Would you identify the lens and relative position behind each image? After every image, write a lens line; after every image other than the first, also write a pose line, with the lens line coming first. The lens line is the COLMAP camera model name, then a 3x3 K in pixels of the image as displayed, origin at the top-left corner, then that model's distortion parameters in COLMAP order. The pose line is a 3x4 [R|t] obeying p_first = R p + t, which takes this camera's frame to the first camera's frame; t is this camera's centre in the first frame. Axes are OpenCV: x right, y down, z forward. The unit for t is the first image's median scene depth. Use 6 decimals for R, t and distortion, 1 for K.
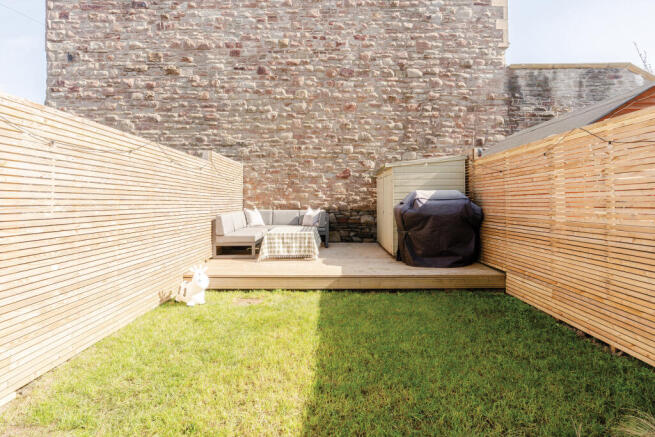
lens RADIAL K [[330.9, 0, 326.9], [0, 330.9, 191.7], [0, 0, 1]] dist [-0.003761, 0.000041]
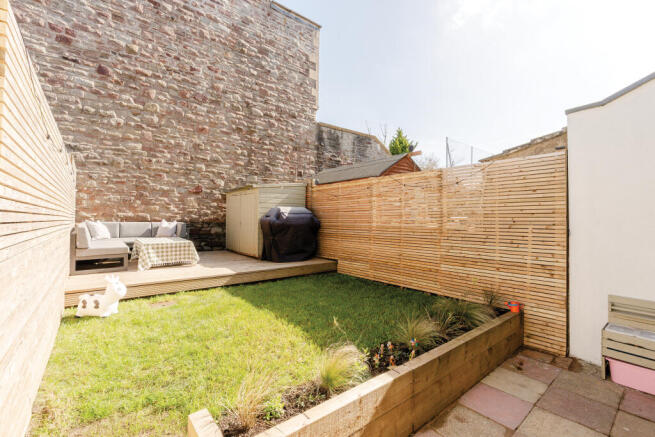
lens RADIAL K [[296.1, 0, 325.2], [0, 296.1, 215.5], [0, 0, 1]] dist [0.000506, 0.000553]
pose [[0.777737, 0.015507, 0.628398, -0.231842], [-0.027946, 0.999560, 0.009920, 0.010601], [-0.627968, -0.025276, 0.777829, -0.036634]]
